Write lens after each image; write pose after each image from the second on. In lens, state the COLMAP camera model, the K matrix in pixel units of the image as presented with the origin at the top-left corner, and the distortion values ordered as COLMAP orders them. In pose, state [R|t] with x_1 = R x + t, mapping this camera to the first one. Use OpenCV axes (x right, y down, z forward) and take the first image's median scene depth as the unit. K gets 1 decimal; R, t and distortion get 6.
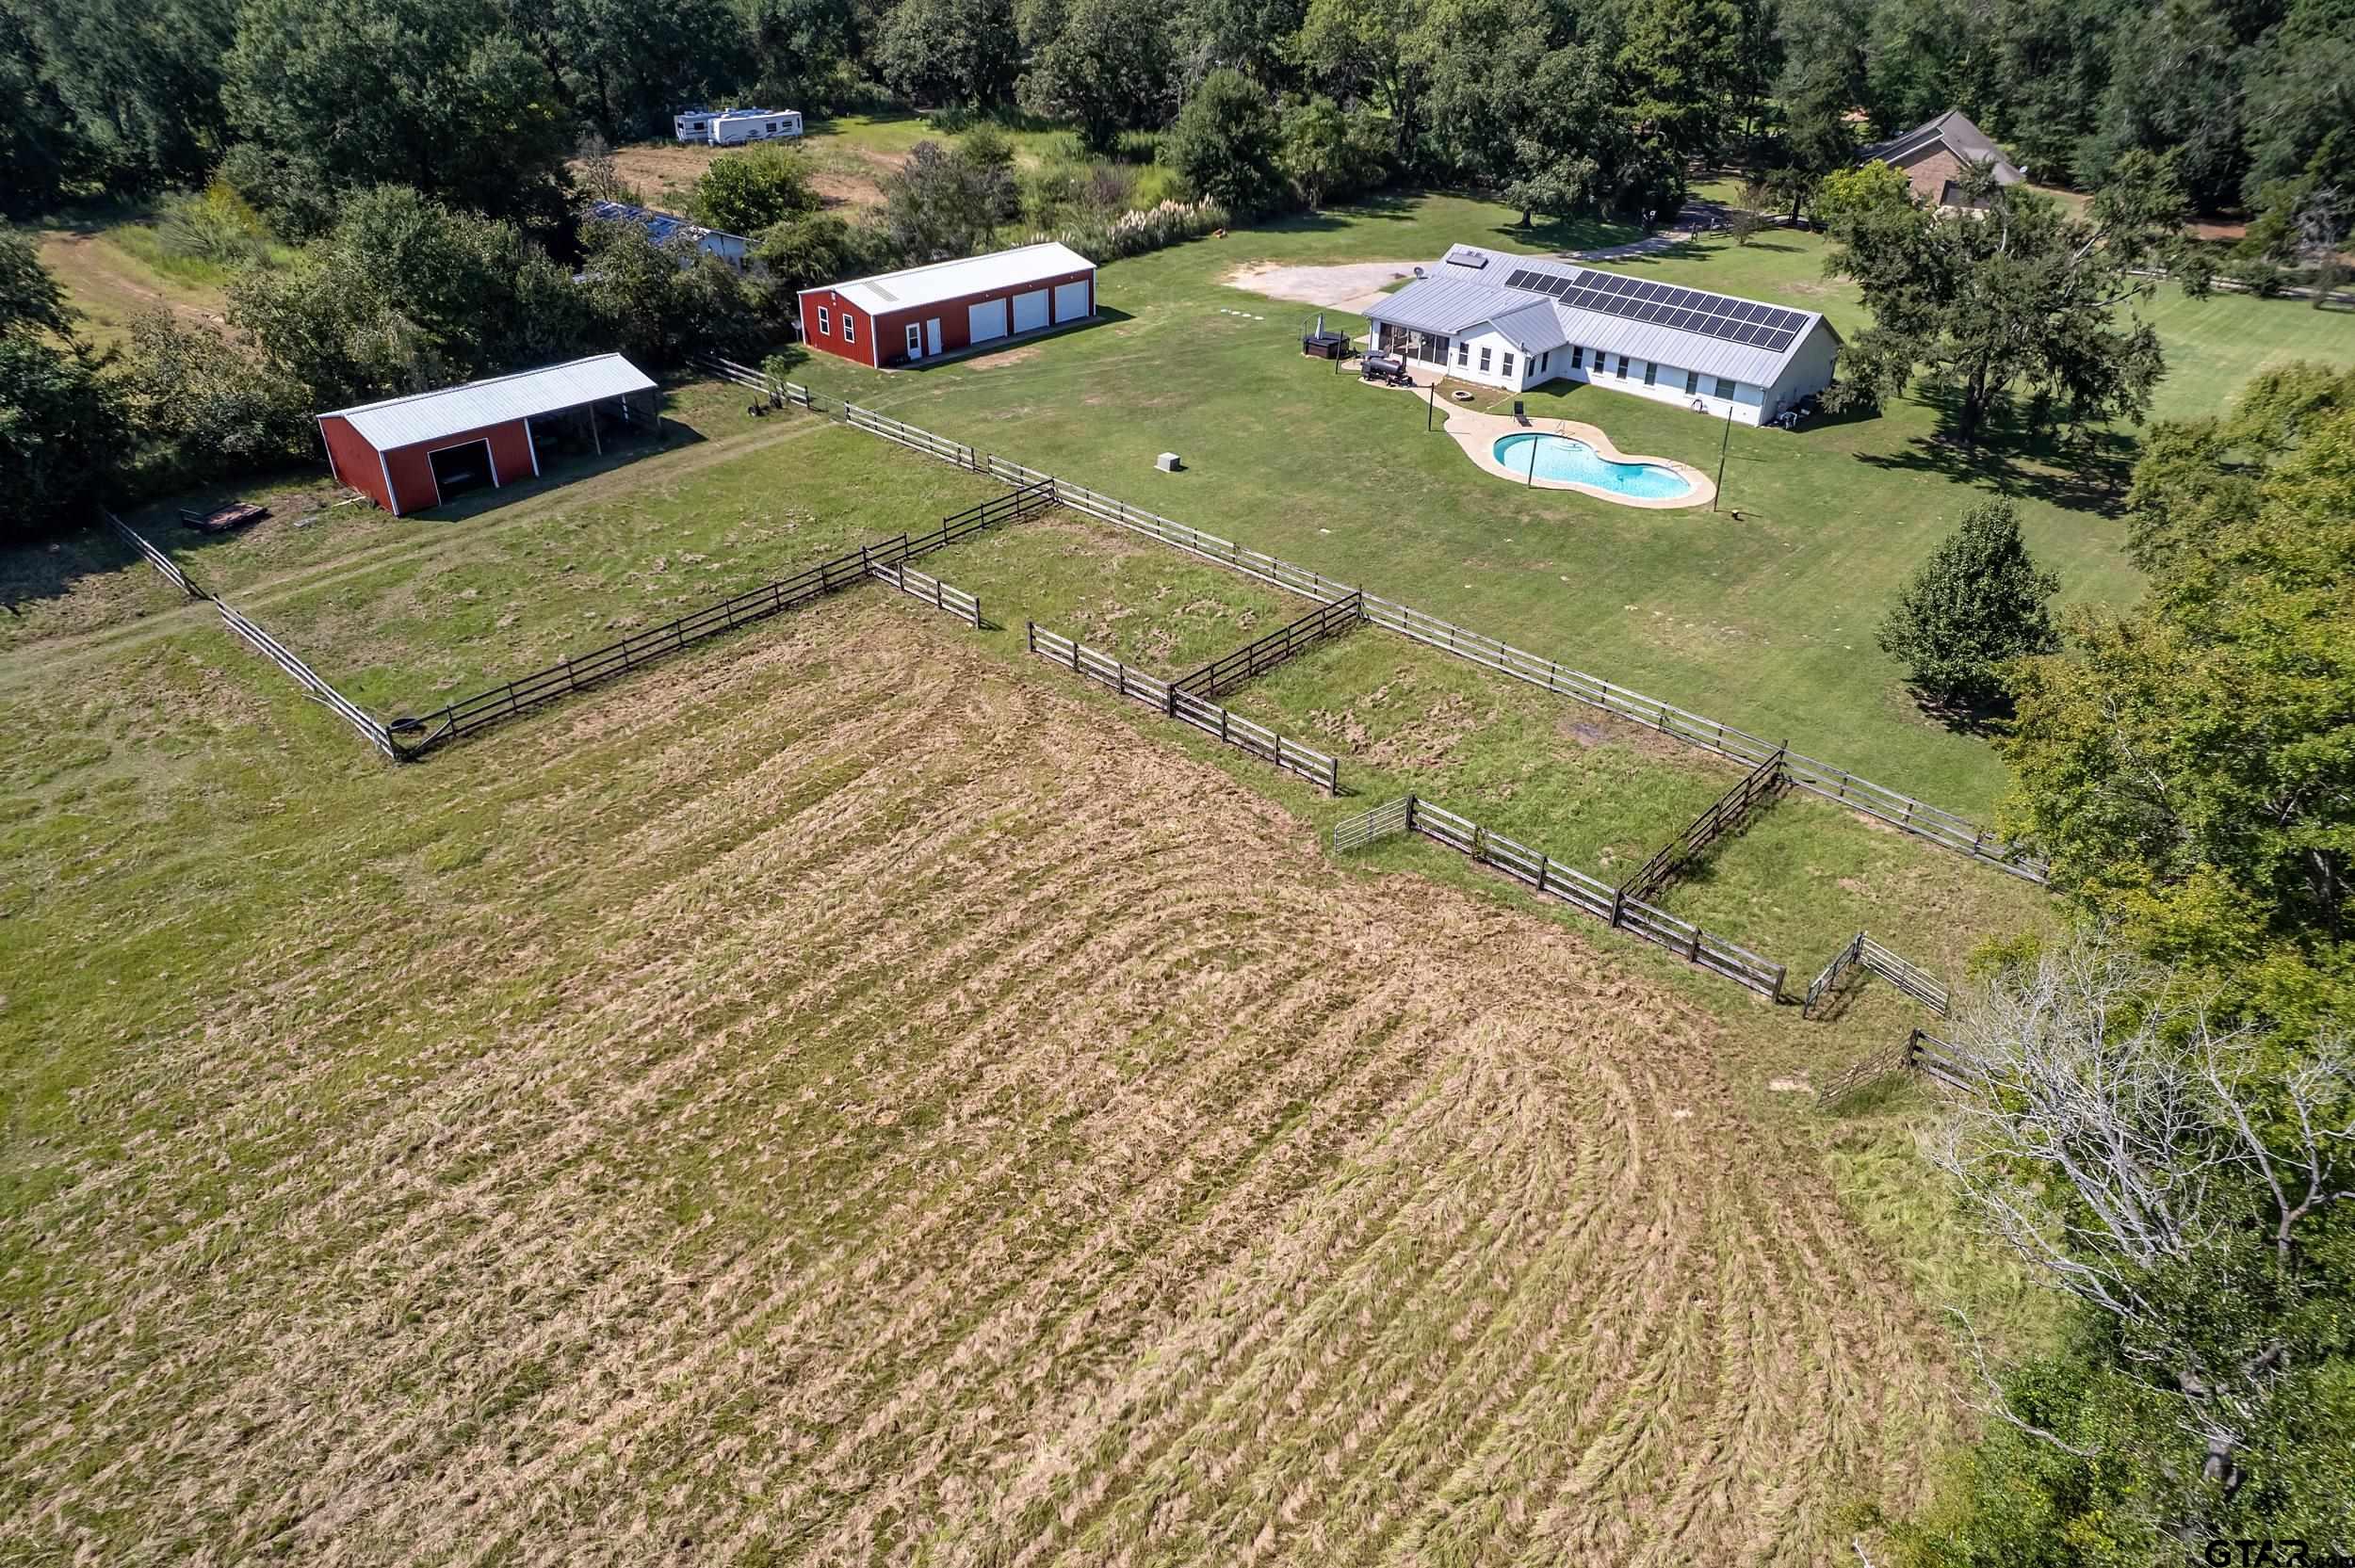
lens RADIAL K [[1559.8, 0, 1177.5], [0, 1559.8, 784.0], [0, 0, 1]] dist [-0.059269, 0.046367]
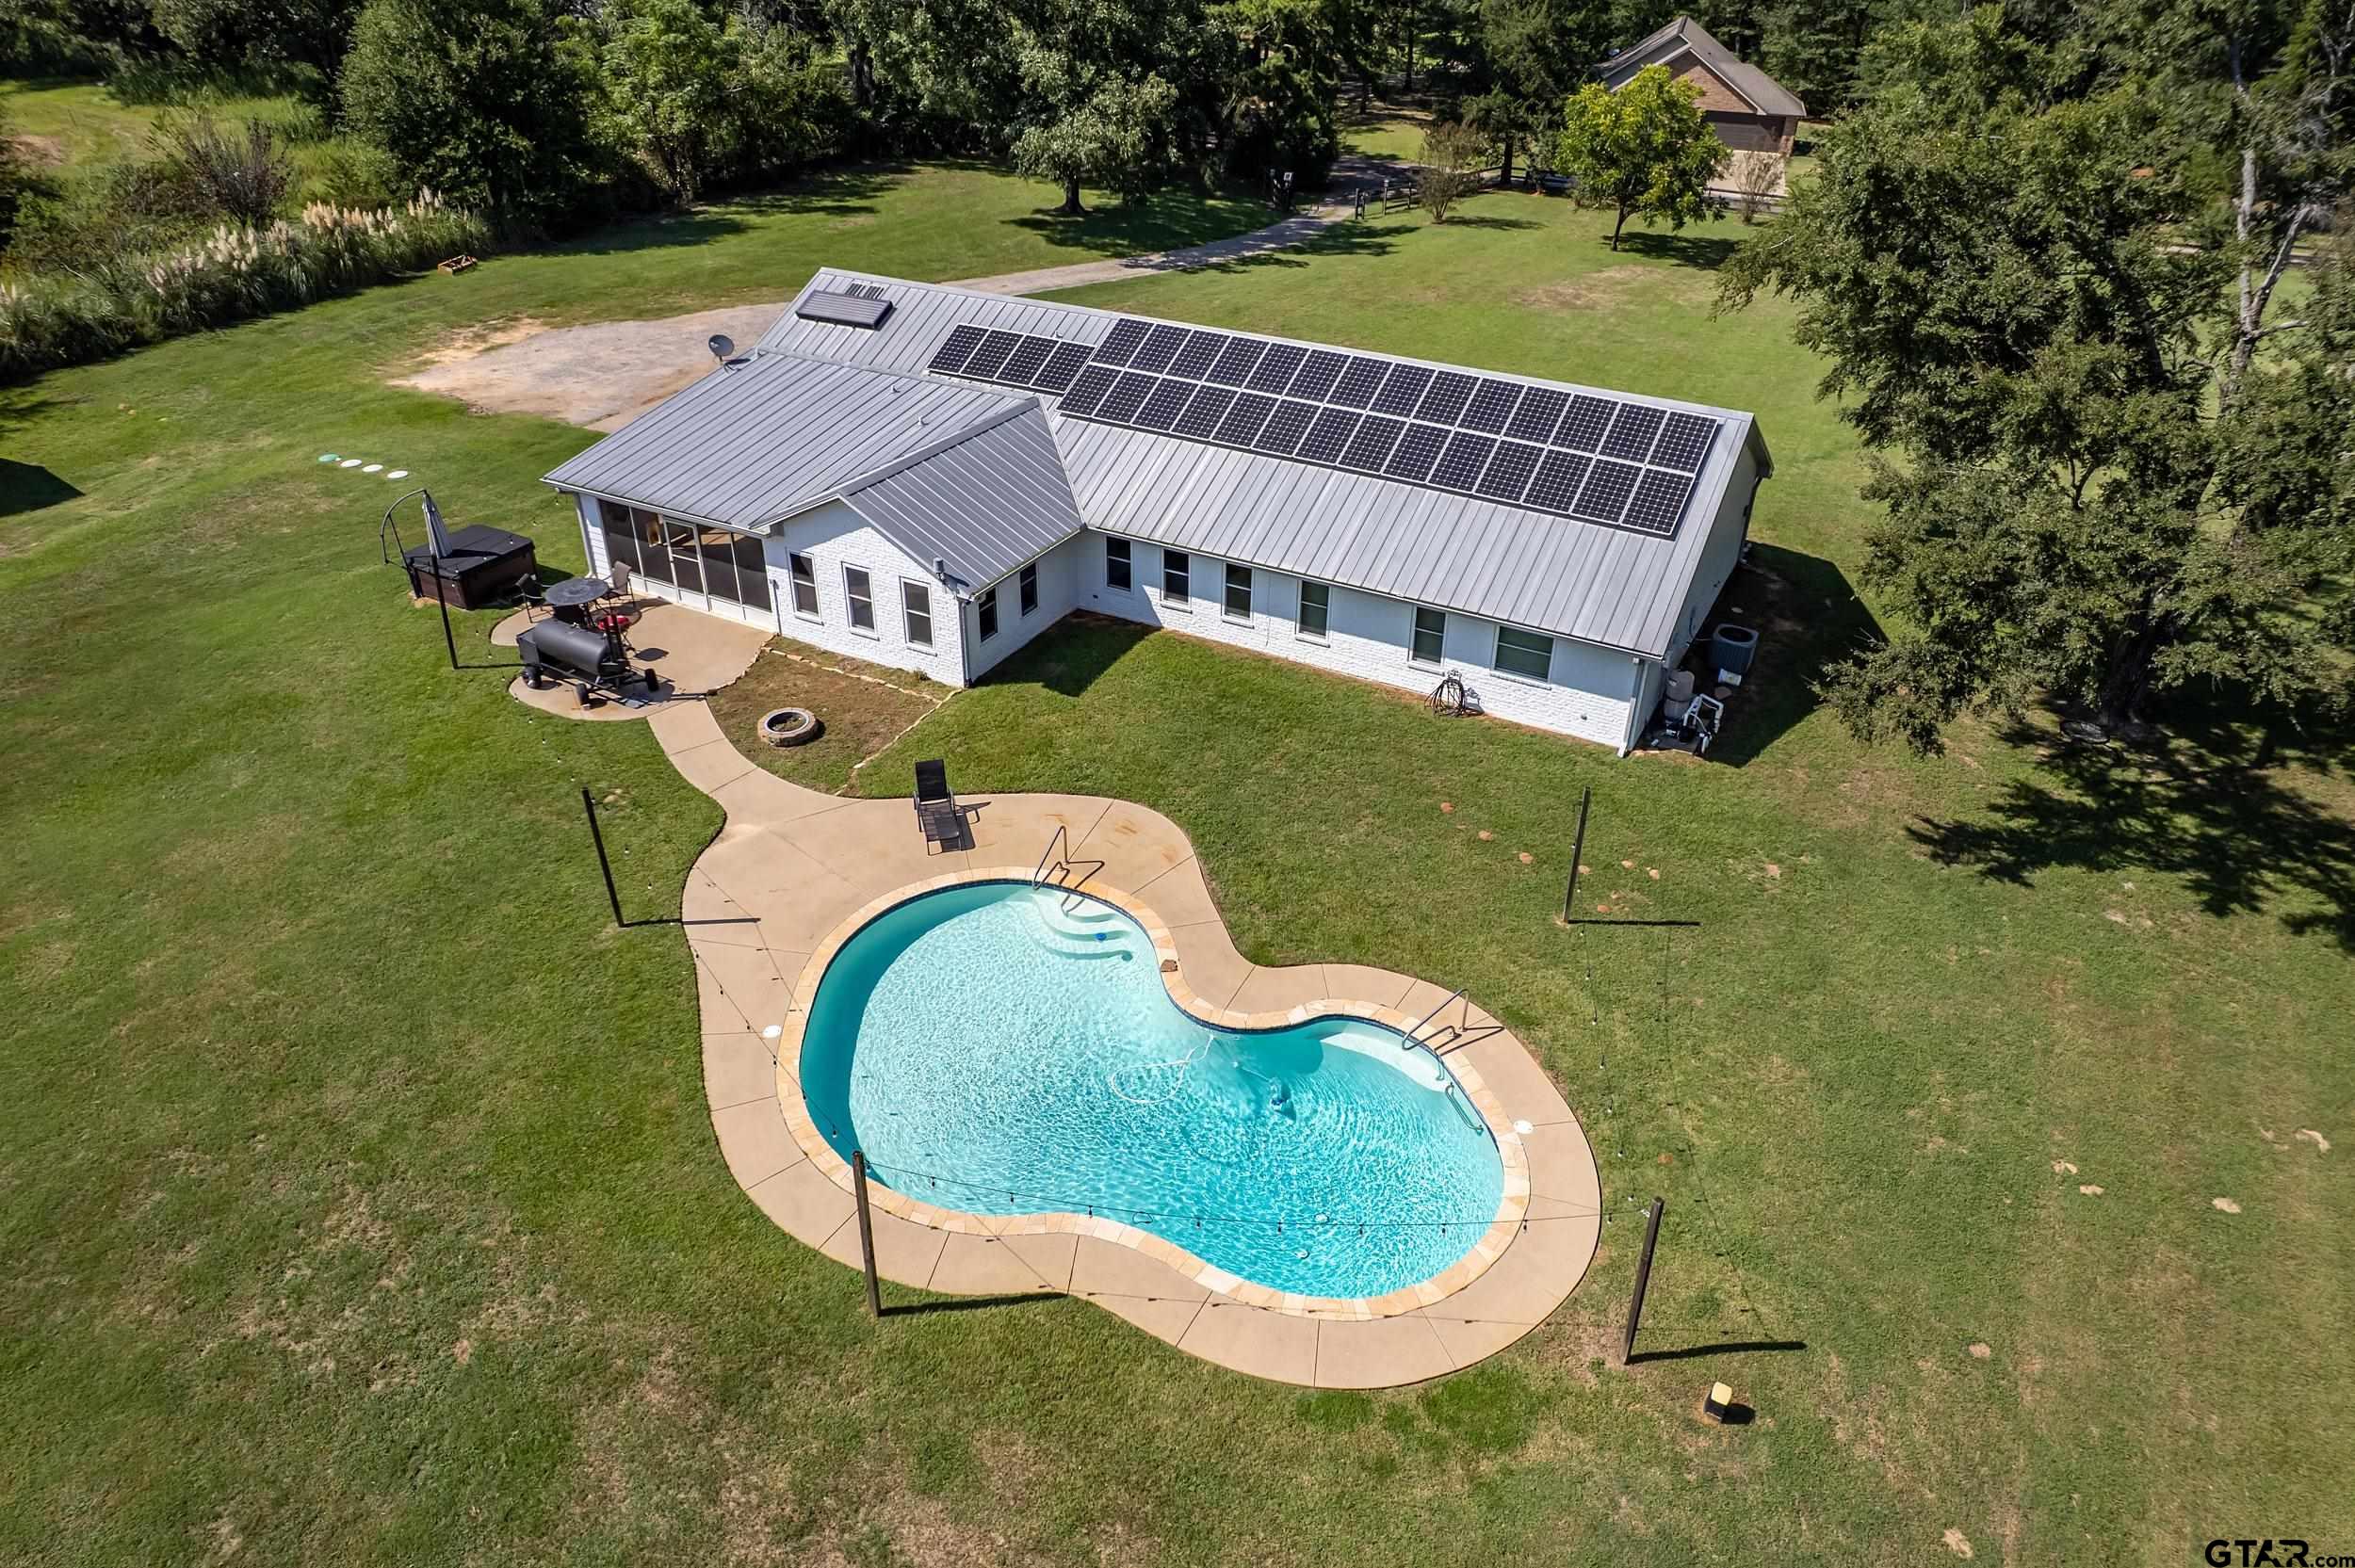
lens RADIAL K [[1559.8, 0, 1177.5], [0, 1559.8, 784.0], [0, 0, 1]] dist [-0.059269, 0.046367]
pose [[0.977443, -0.115759, 0.176652, 0.193969], [0.114797, 0.993265, 0.015690, -0.219877], [-0.177279, 0.004944, 0.984148, 0.610806]]
